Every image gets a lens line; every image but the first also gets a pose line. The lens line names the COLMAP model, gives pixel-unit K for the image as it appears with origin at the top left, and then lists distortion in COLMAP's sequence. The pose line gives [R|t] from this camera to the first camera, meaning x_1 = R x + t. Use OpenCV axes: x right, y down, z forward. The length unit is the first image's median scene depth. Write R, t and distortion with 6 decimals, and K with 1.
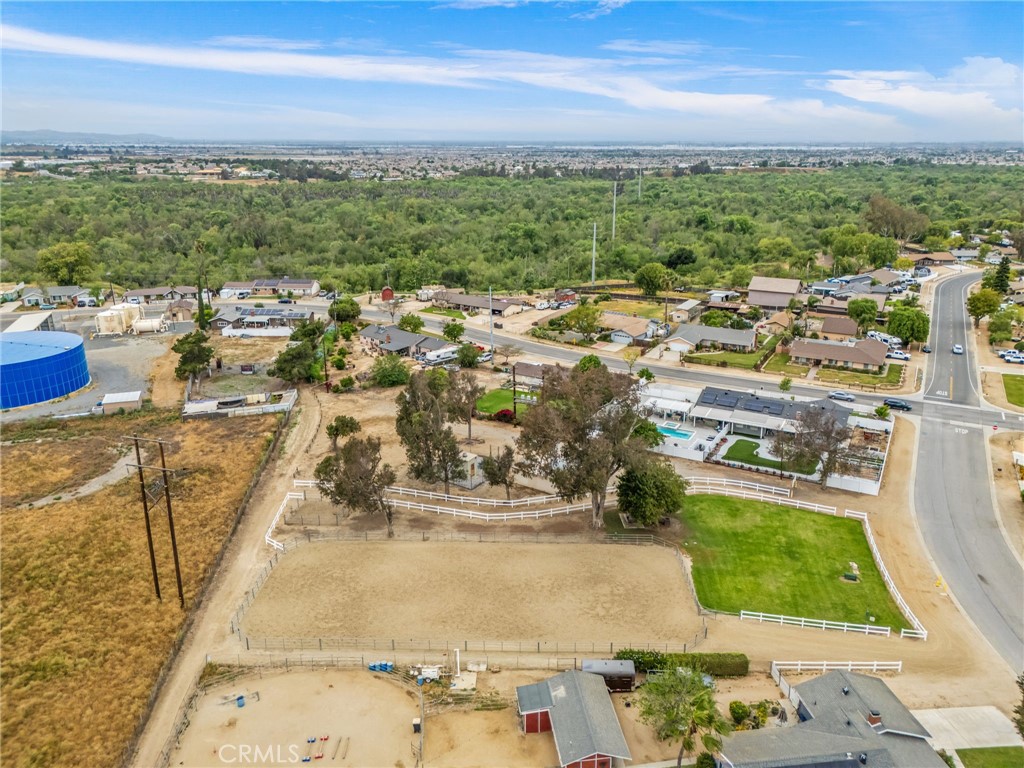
lens RADIAL K [[742.8, 0, 508.1], [0, 742.8, 387.2], [0, 0, 1]] dist [0.082628, -0.090679]
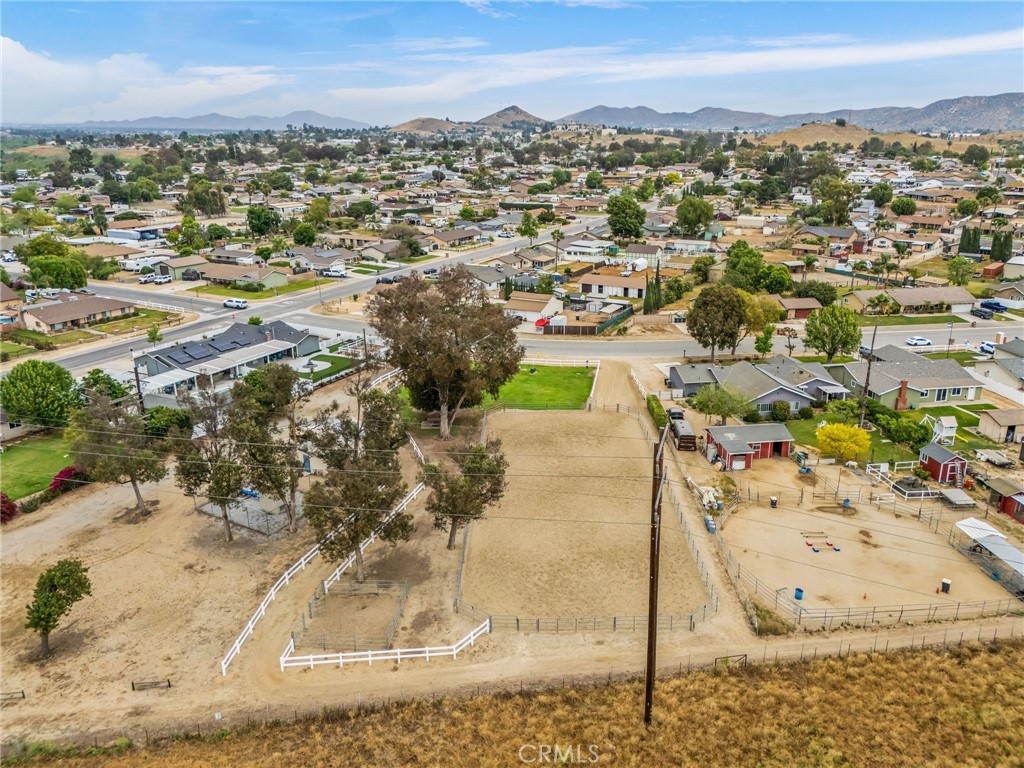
lens RADIAL K [[742.8, 0, 508.1], [0, 742.8, 387.2], [0, 0, 1]] dist [0.082628, -0.090679]
pose [[-0.020398, -0.322512, 0.946345, -0.469552], [0.296328, 0.902061, 0.313808, -0.095372], [-0.954868, 0.286830, 0.077169, 0.480896]]
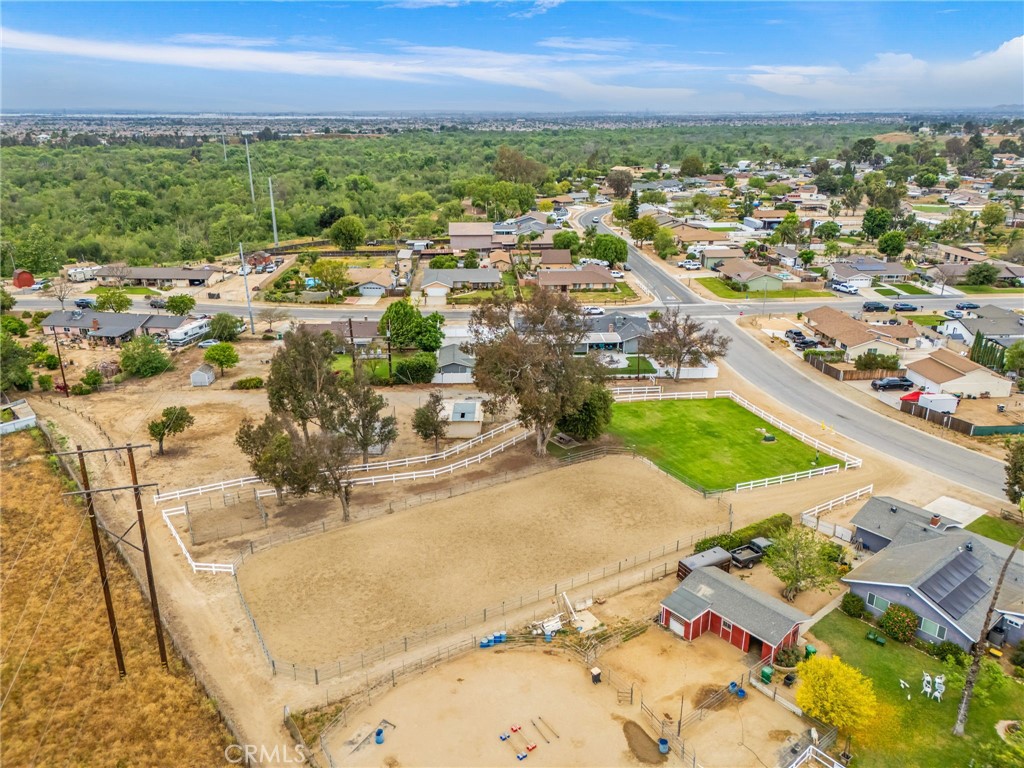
lens RADIAL K [[742.8, 0, 508.1], [0, 742.8, 387.2], [0, 0, 1]] dist [0.082628, -0.090679]
pose [[0.852272, -0.181489, 0.490606, -0.221883], [0.162687, 0.983335, 0.081147, 0.007975], [-0.497157, 0.010656, 0.867595, 0.102076]]
